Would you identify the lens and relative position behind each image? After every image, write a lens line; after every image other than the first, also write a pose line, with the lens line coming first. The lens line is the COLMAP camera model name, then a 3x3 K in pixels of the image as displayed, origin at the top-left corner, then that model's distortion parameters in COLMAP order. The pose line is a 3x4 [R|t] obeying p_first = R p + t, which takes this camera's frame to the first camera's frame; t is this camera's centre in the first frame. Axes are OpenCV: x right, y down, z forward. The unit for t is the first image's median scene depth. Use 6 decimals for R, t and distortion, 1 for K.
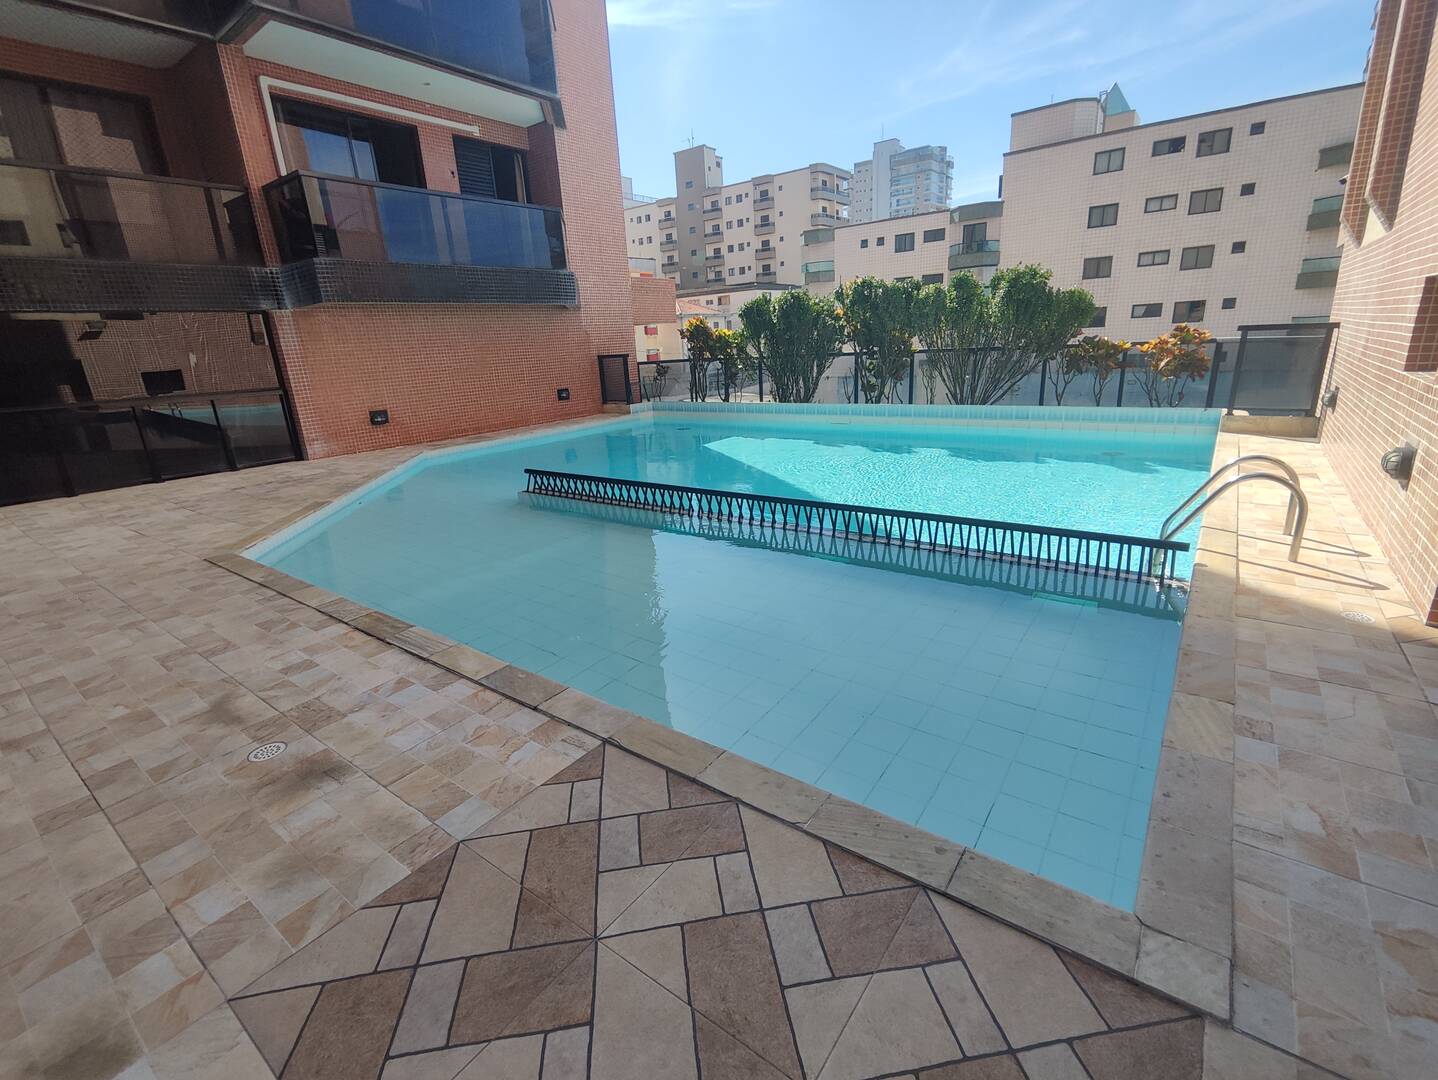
lens RADIAL K [[657.4, 0, 726.7], [0, 657.4, 544.2], [0, 0, 1]] dist [-0.005274, -0.000151]
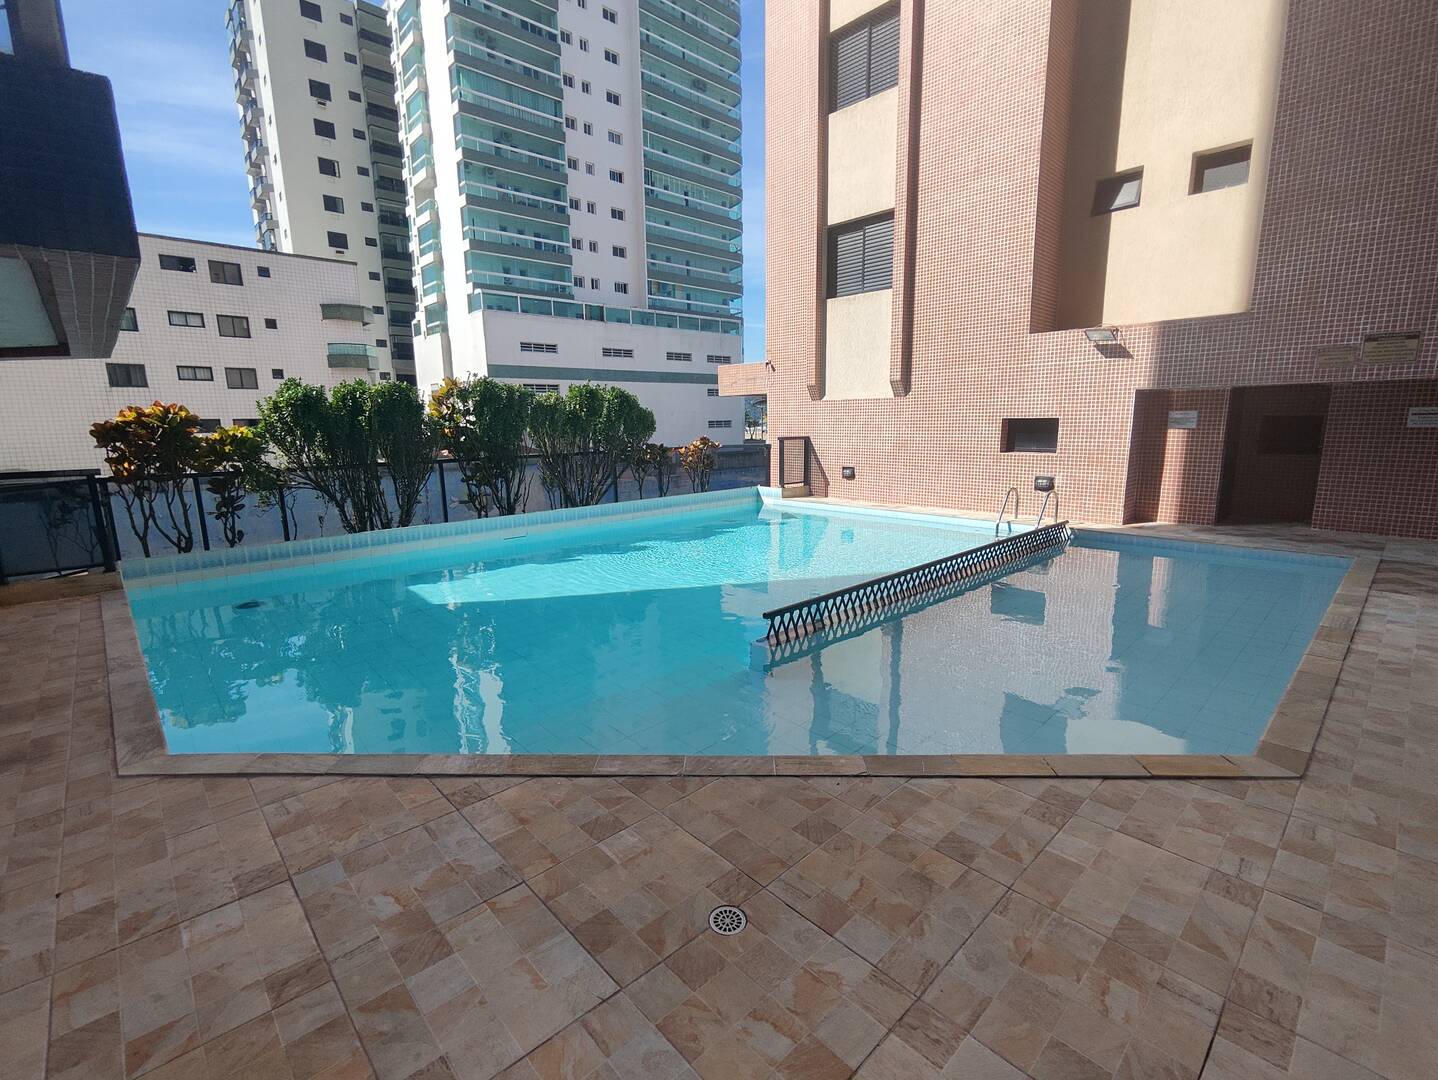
lens RADIAL K [[657.4, 0, 721.8], [0, 657.4, 543.7], [0, 0, 1]] dist [-0.005274, -0.000151]
pose [[0.164086, -0.119801, 0.979144, -0.615092], [0.290292, 0.954509, 0.068139, -0.153986], [-0.942765, 0.273058, 0.191398, 0.573796]]
